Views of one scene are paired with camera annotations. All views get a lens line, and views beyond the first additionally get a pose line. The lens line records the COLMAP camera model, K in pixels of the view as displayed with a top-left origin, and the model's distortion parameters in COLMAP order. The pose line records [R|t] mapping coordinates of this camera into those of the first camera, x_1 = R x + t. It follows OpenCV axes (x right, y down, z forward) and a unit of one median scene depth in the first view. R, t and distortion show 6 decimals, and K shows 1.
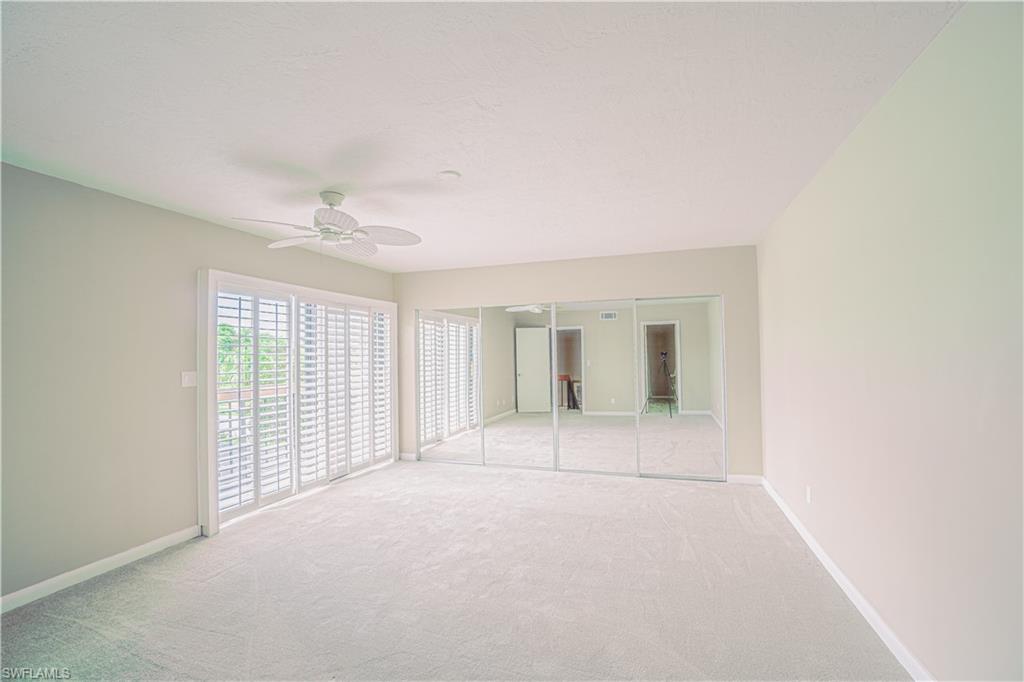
lens RADIAL K [[447.1, 0, 508.0], [0, 447.1, 344.6], [0, 0, 1]] dist [-0.062584, 0.019458]
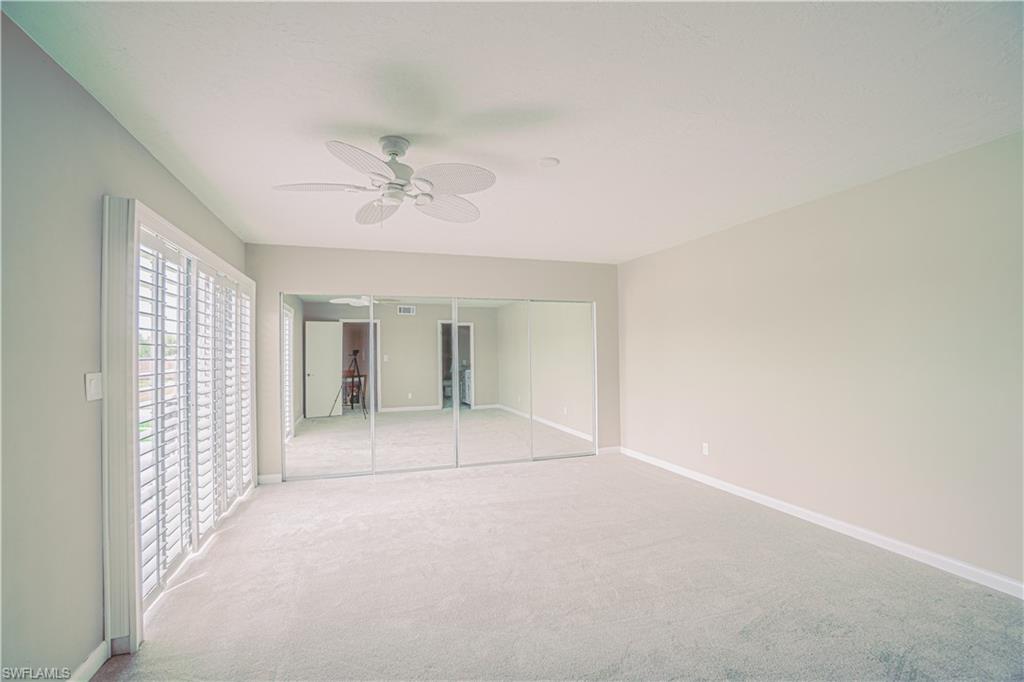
lens RADIAL K [[447.1, 0, 508.0], [0, 447.1, 344.6], [0, 0, 1]] dist [-0.062584, 0.019458]
pose [[0.795752, 0.013637, 0.605469, -0.441706], [-0.014504, 0.999889, -0.003458, 0.012738], [-0.605449, -0.006031, 0.795861, 0.156213]]
